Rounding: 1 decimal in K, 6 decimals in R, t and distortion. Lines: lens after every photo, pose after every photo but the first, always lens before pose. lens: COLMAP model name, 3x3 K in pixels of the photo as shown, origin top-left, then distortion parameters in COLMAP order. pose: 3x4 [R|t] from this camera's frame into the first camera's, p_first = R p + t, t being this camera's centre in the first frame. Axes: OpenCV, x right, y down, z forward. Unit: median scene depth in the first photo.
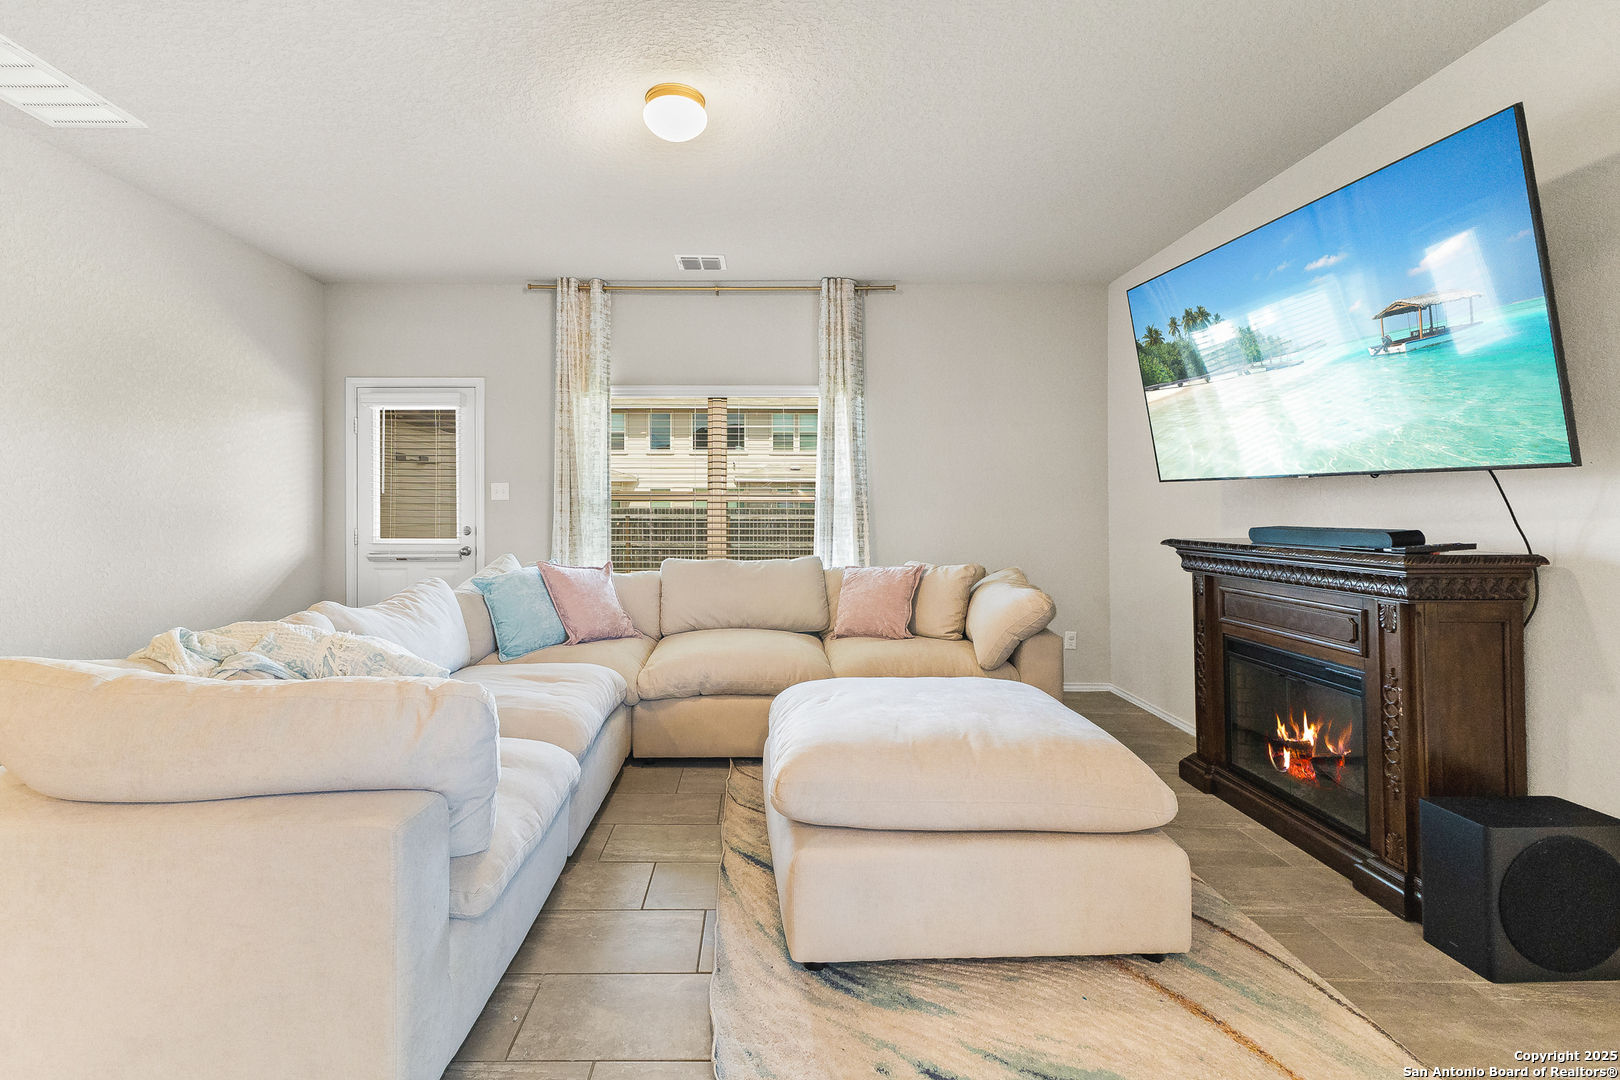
lens RADIAL K [[715.3, 0, 760.7], [0, 715.3, 501.1], [0, 0, 1]] dist [0.004099, 0.000388]
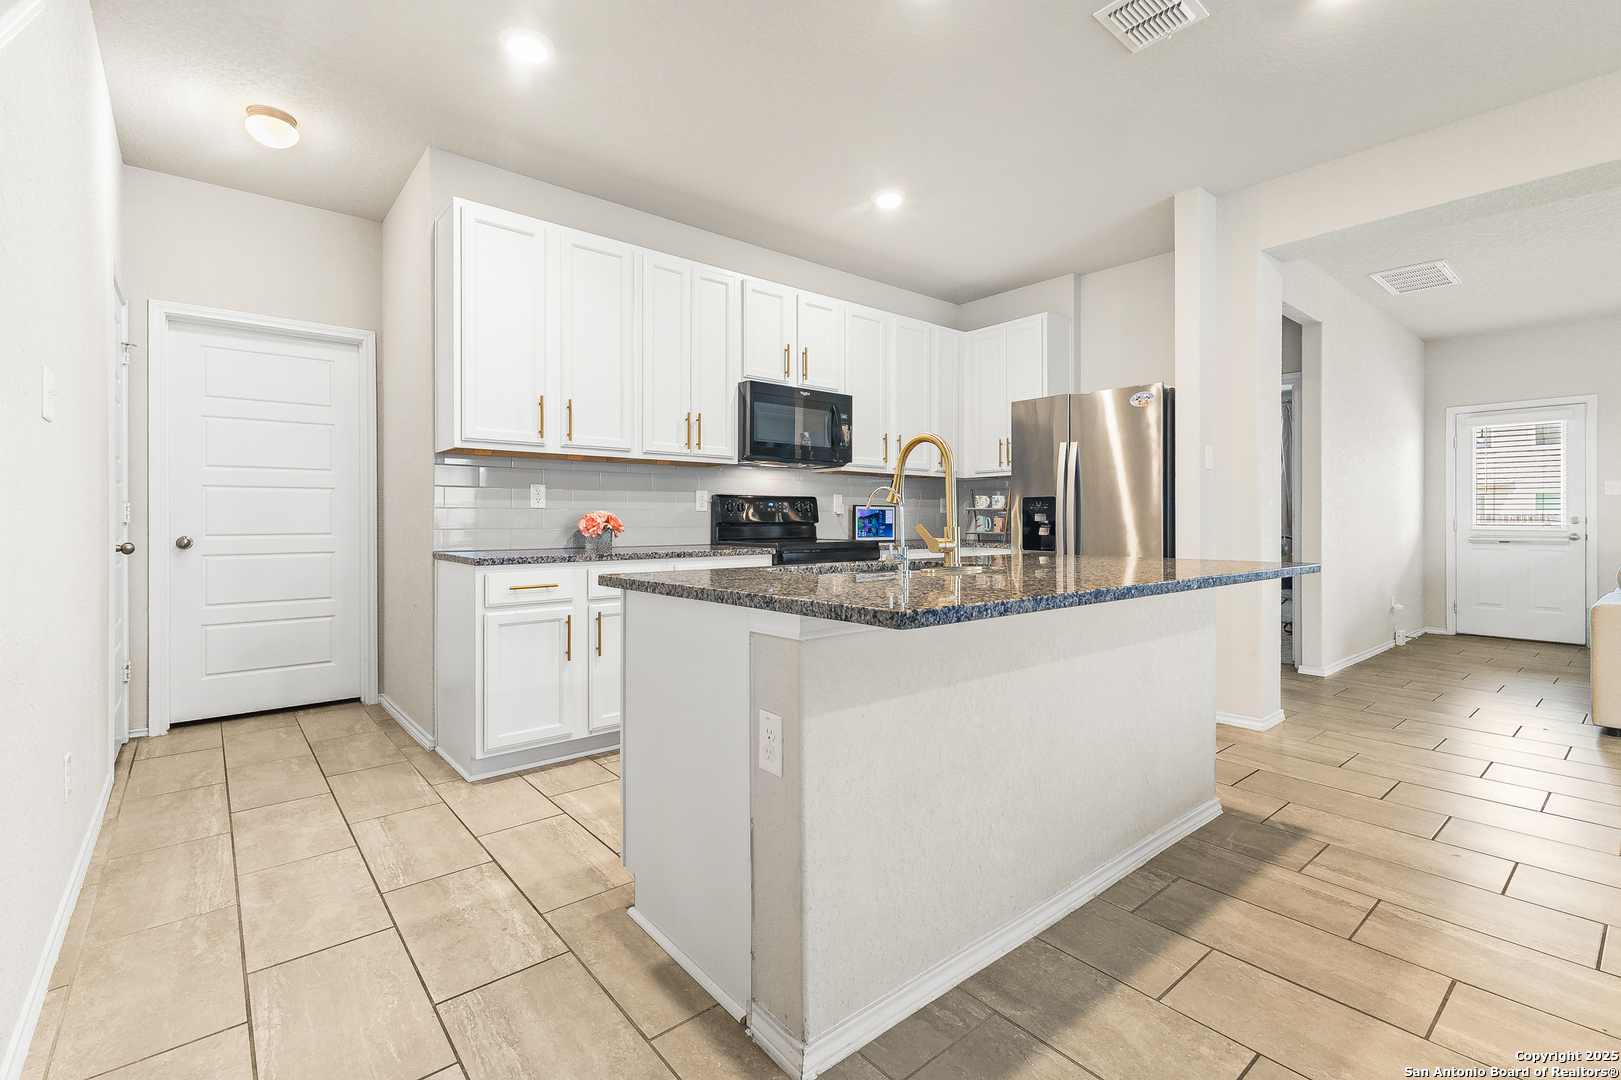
lens RADIAL K [[715.7, 0, 805.9], [0, 715.7, 527.0], [0, 0, 1]] dist [0.004099, 0.000388]
pose [[0.649322, 0.010683, -0.760439, -0.352110], [0.003051, 0.999857, 0.016651, 0.030189], [0.760508, -0.013132, 0.649196, -0.848928]]
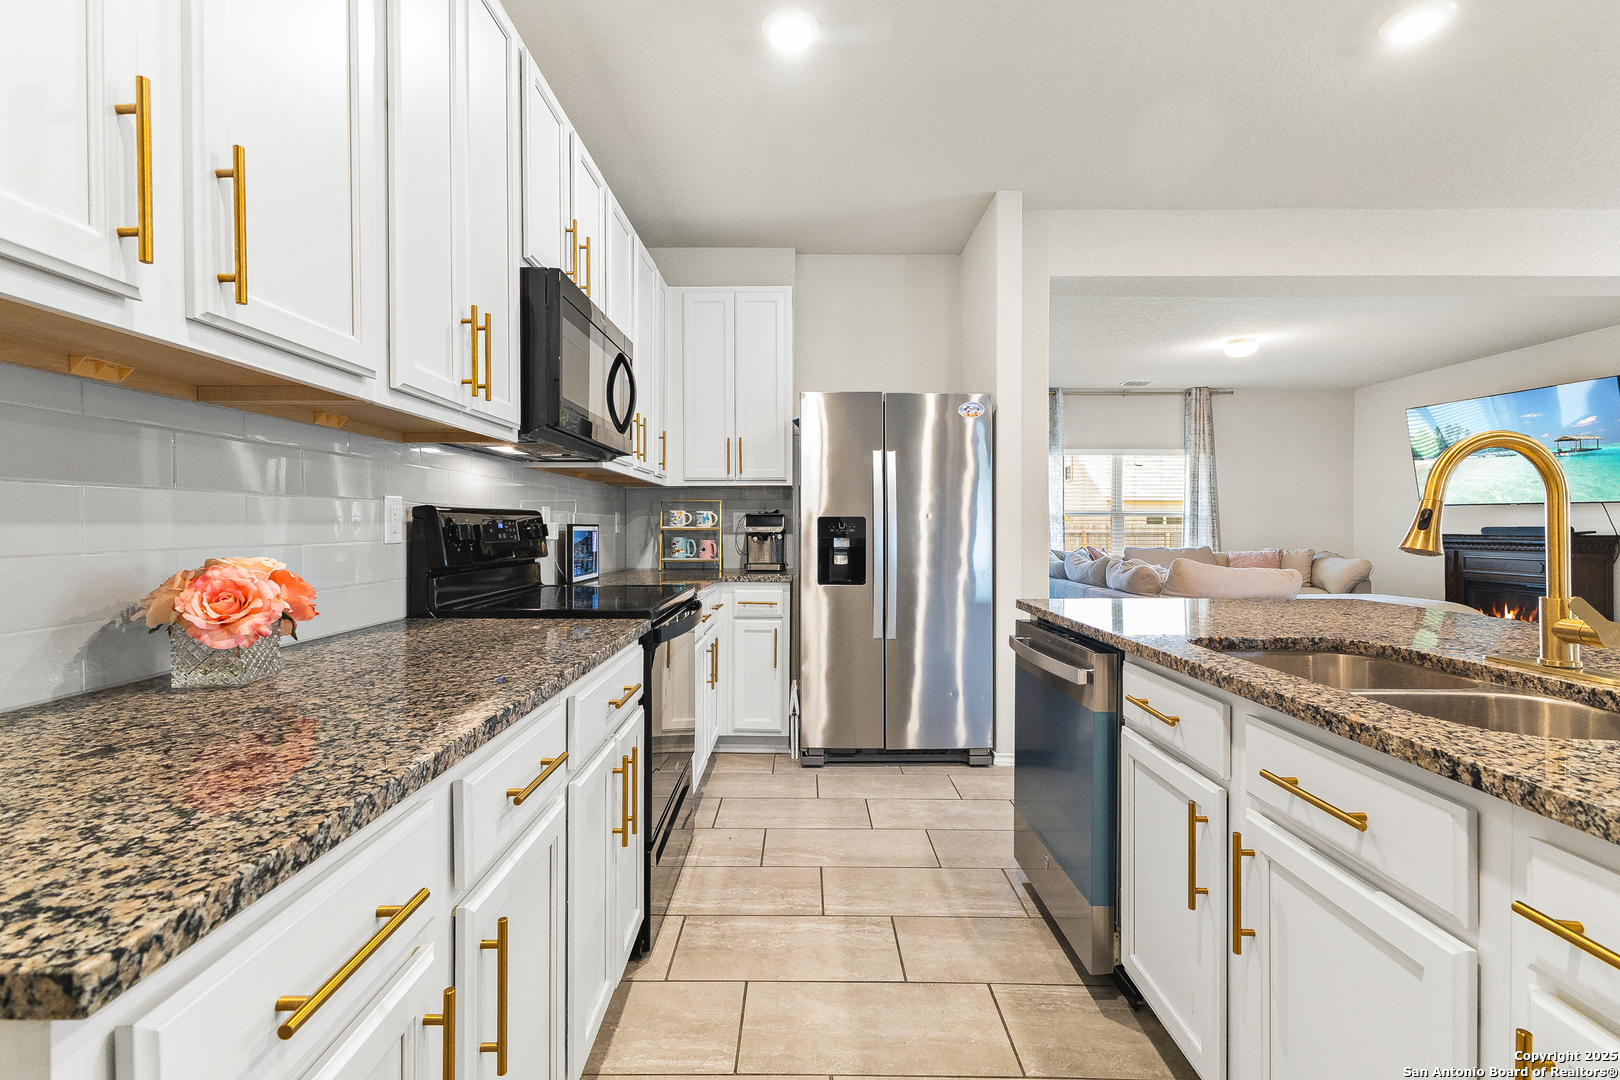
lens RADIAL K [[715.3, 0, 785.1], [0, 715.3, 536.7], [0, 0, 1]] dist [0.004099, 0.000388]
pose [[0.999975, 0.002112, -0.006807, -0.892262], [-0.001960, 0.999750, 0.022292, 0.012428], [0.006852, -0.022278, 0.999728, -0.753674]]
